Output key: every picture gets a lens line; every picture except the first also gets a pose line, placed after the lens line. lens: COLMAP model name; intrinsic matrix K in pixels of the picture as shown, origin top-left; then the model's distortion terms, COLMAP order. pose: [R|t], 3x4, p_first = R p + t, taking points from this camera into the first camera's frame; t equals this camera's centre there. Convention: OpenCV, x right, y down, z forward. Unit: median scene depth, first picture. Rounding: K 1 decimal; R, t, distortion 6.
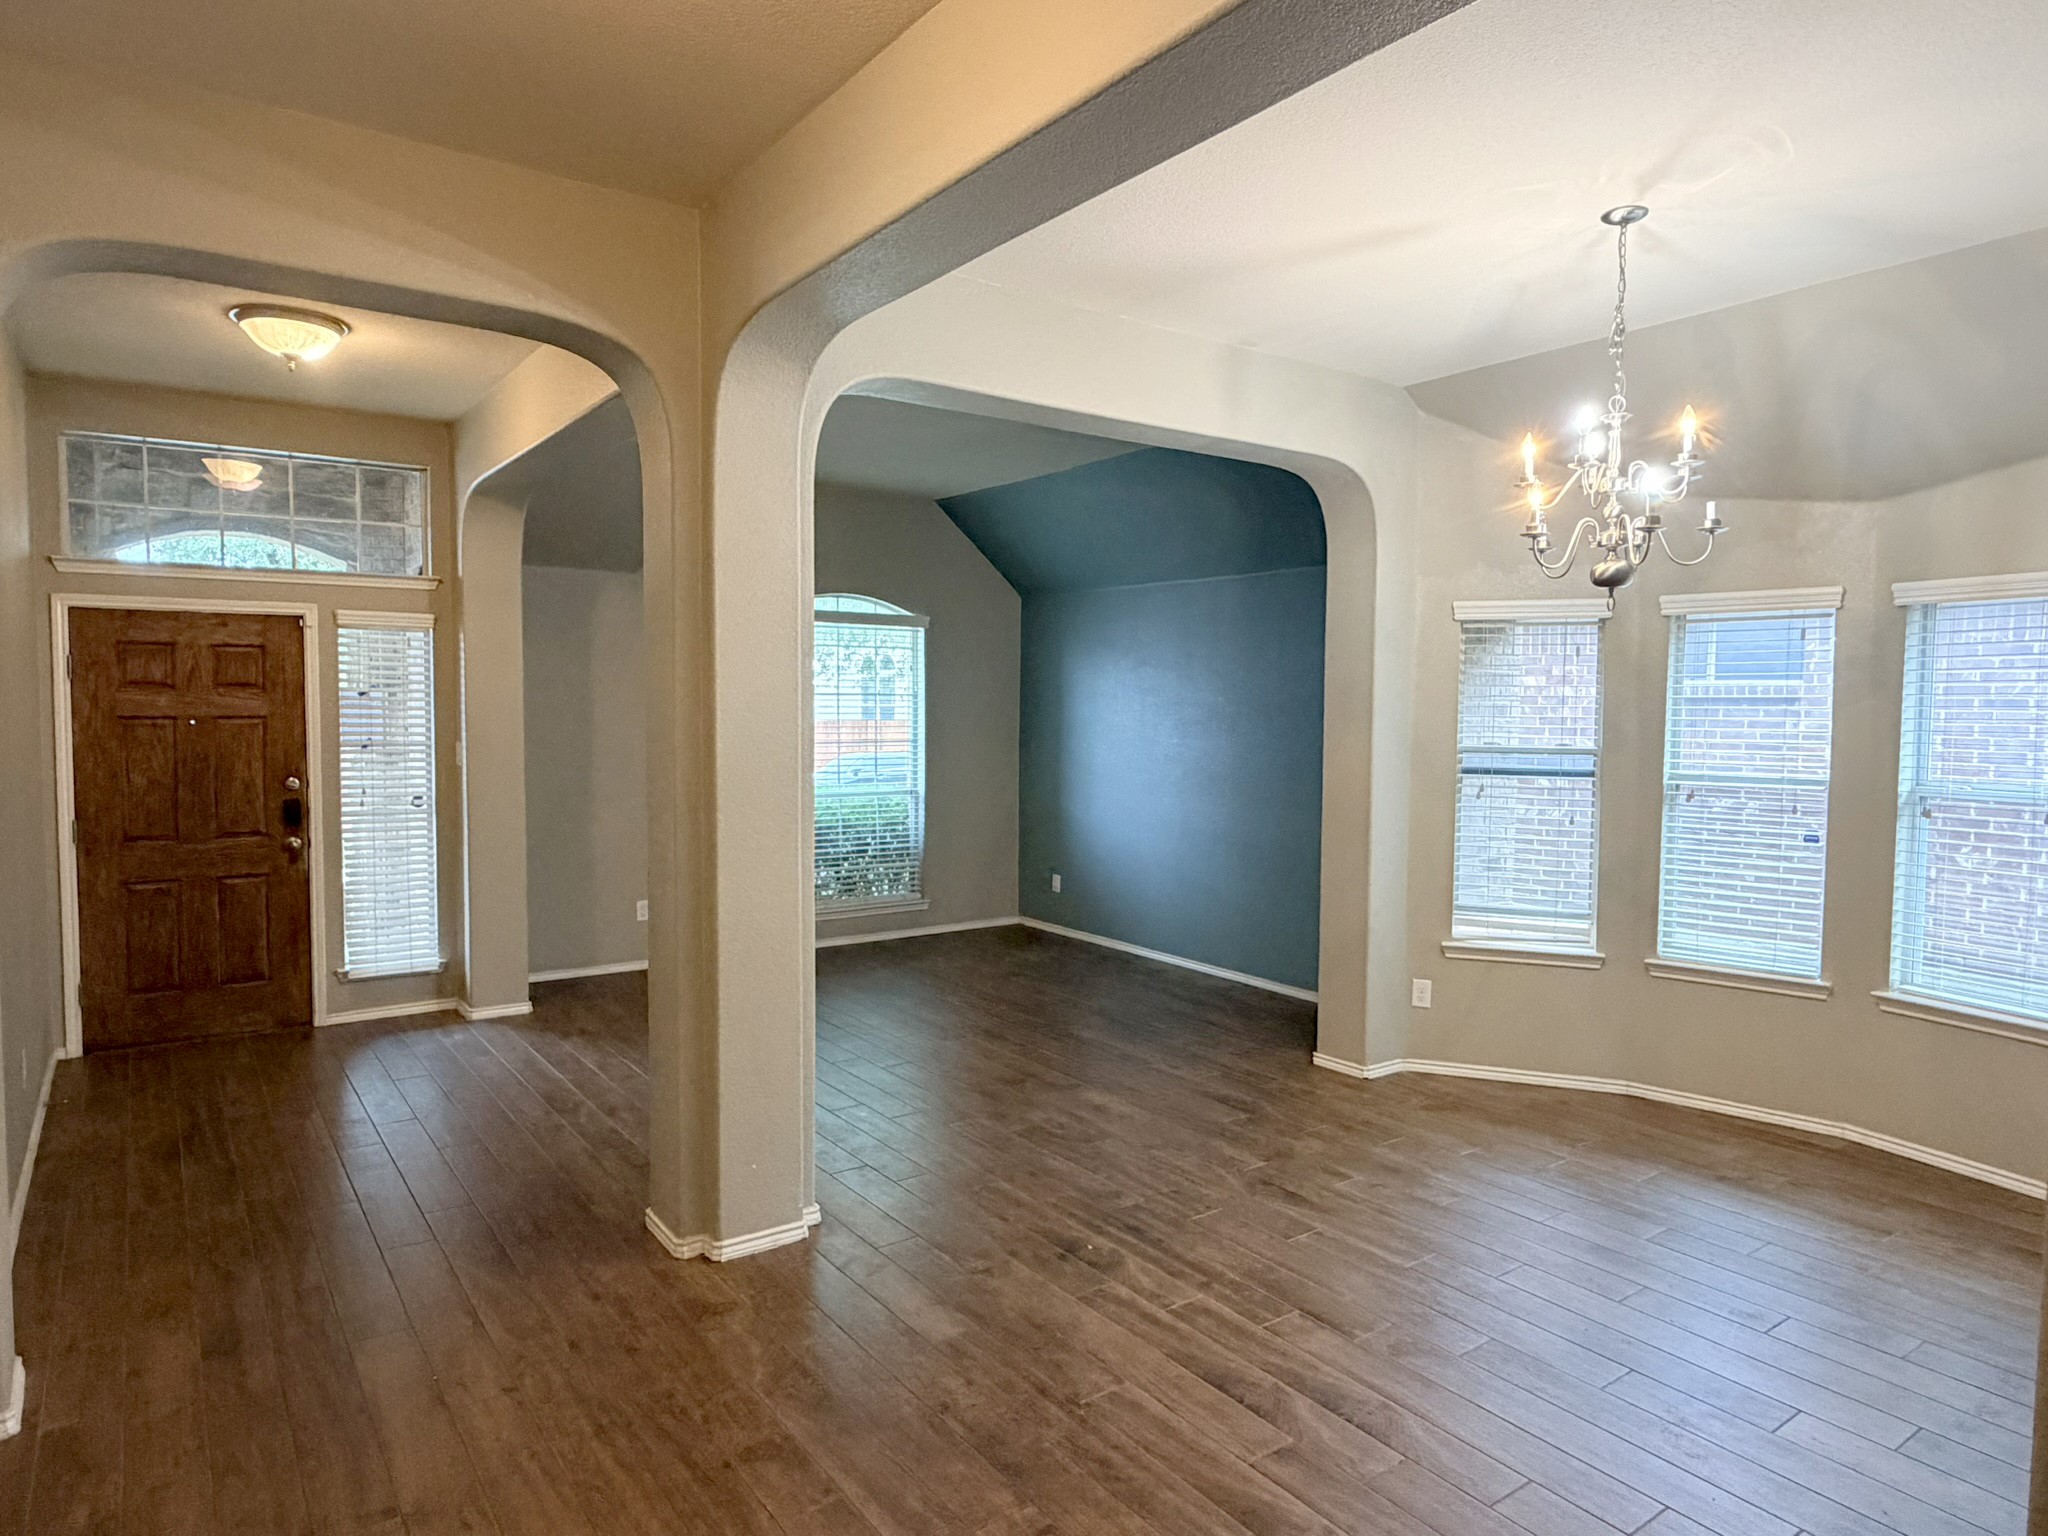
lens RADIAL K [[1243.8, 0, 1026.8], [0, 1243.8, 758.7], [0, 0, 1]] dist [-0.000663, -0.000738]
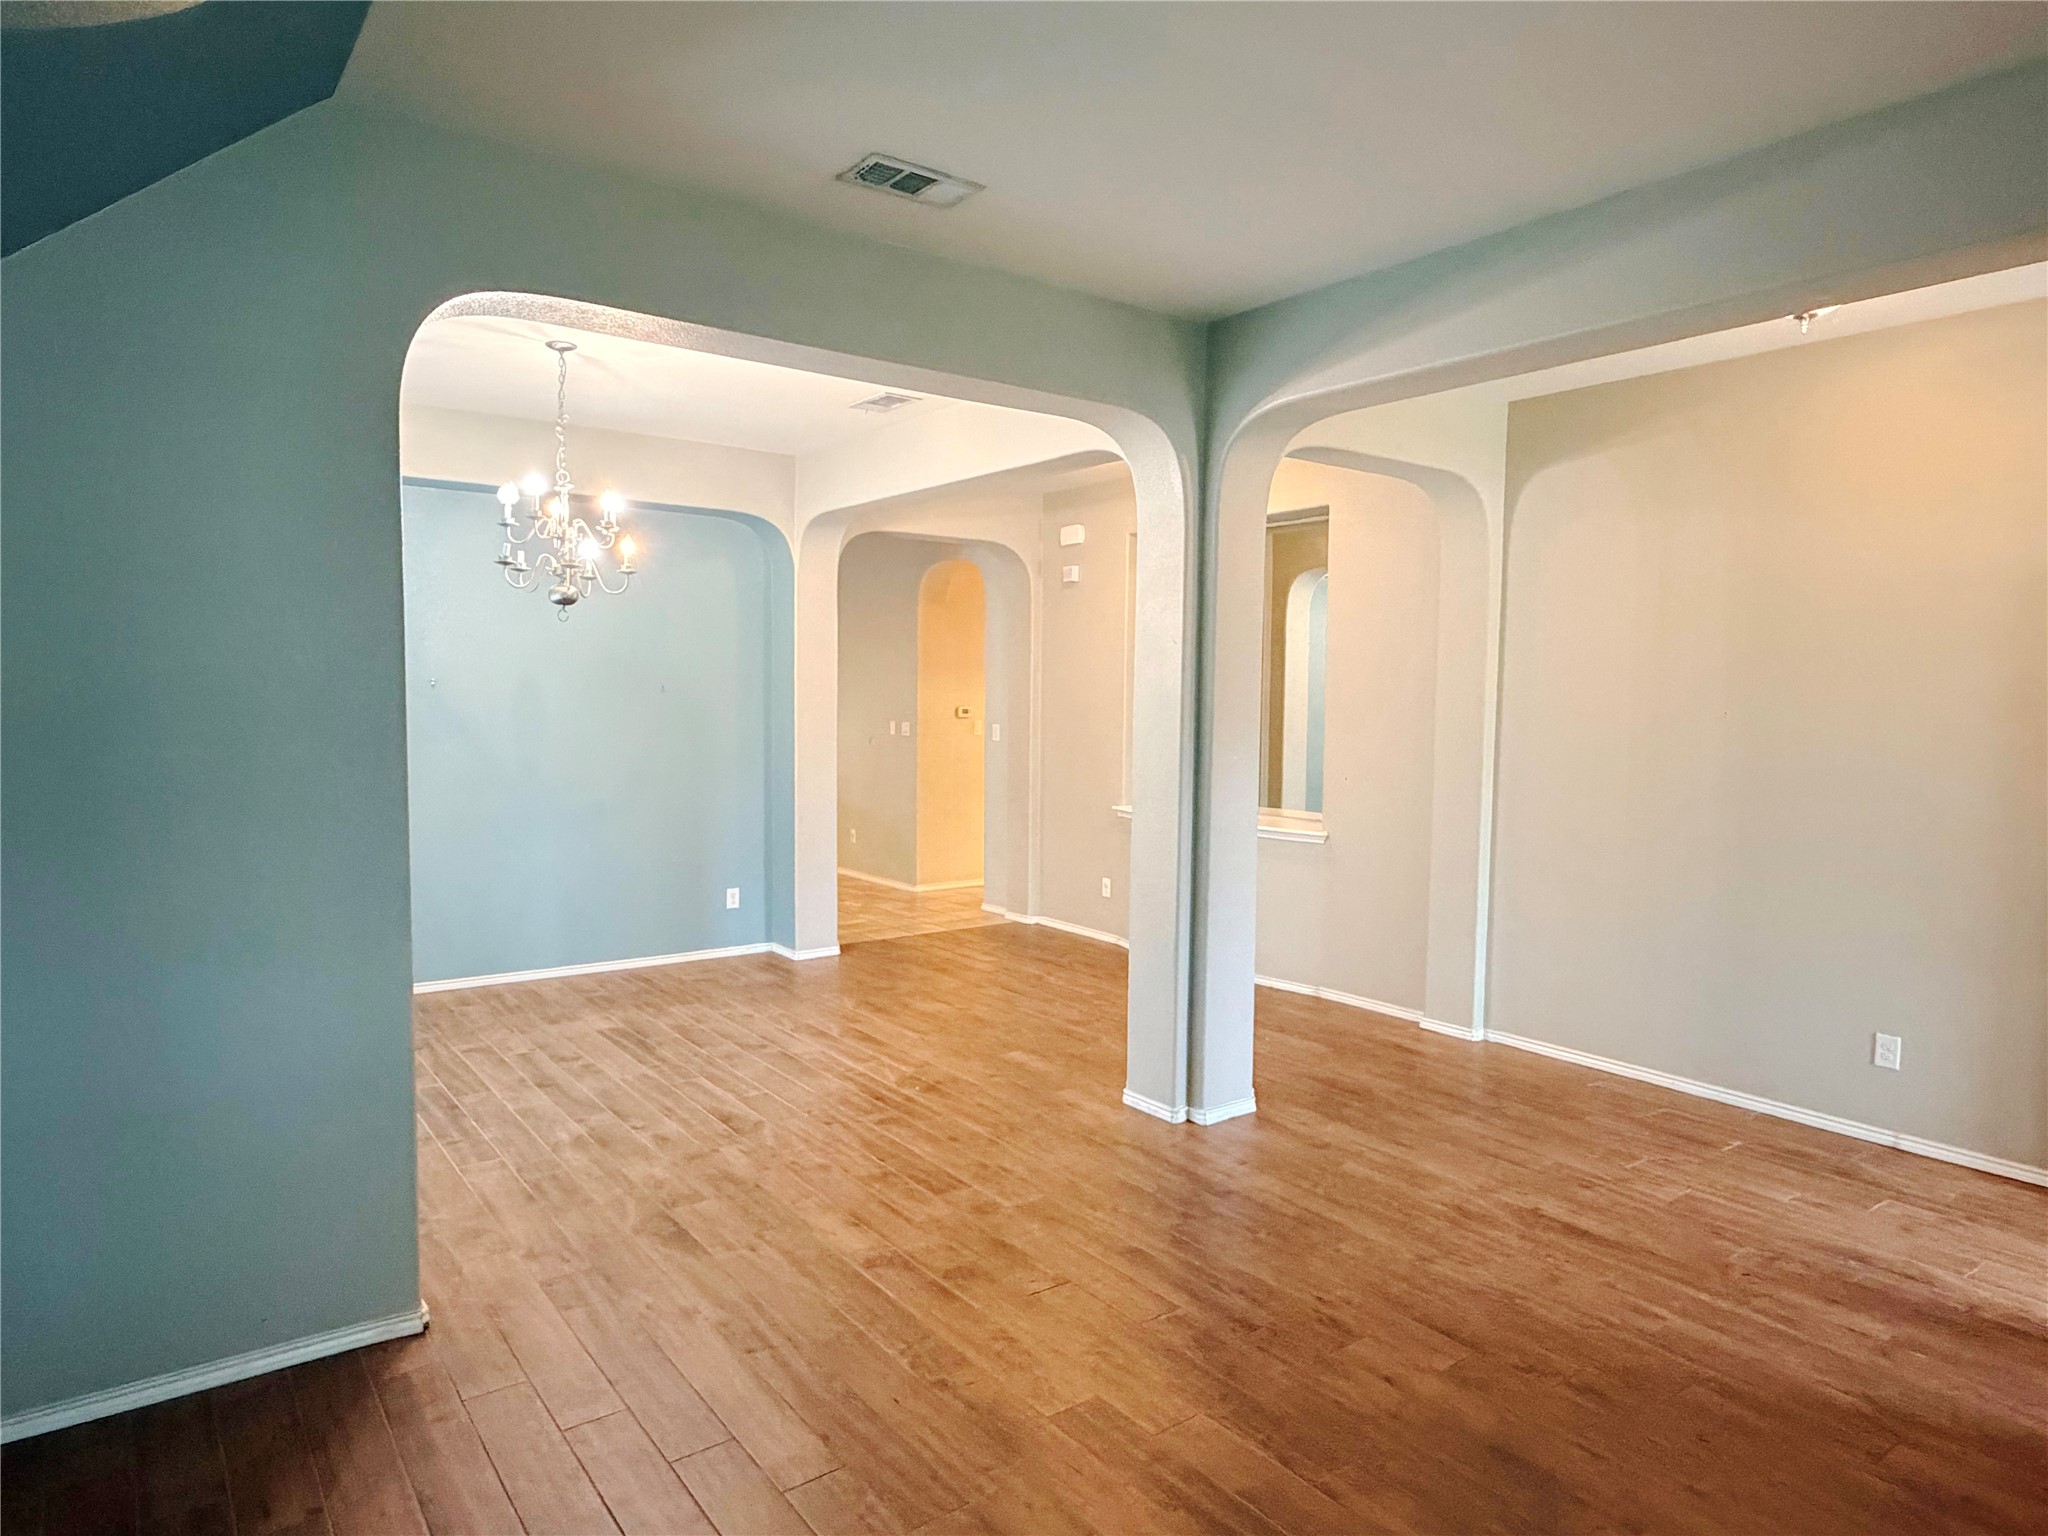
lens RADIAL K [[1243.8, 0, 1022.4], [0, 1243.8, 770.8], [0, 0, 1]] dist [-0.000663, -0.000738]
pose [[-0.999681, -0.021162, -0.013759, -0.034702], [-0.022583, 0.993340, 0.112981, -0.101174], [0.011277, 0.113256, -0.993502, 2.077932]]
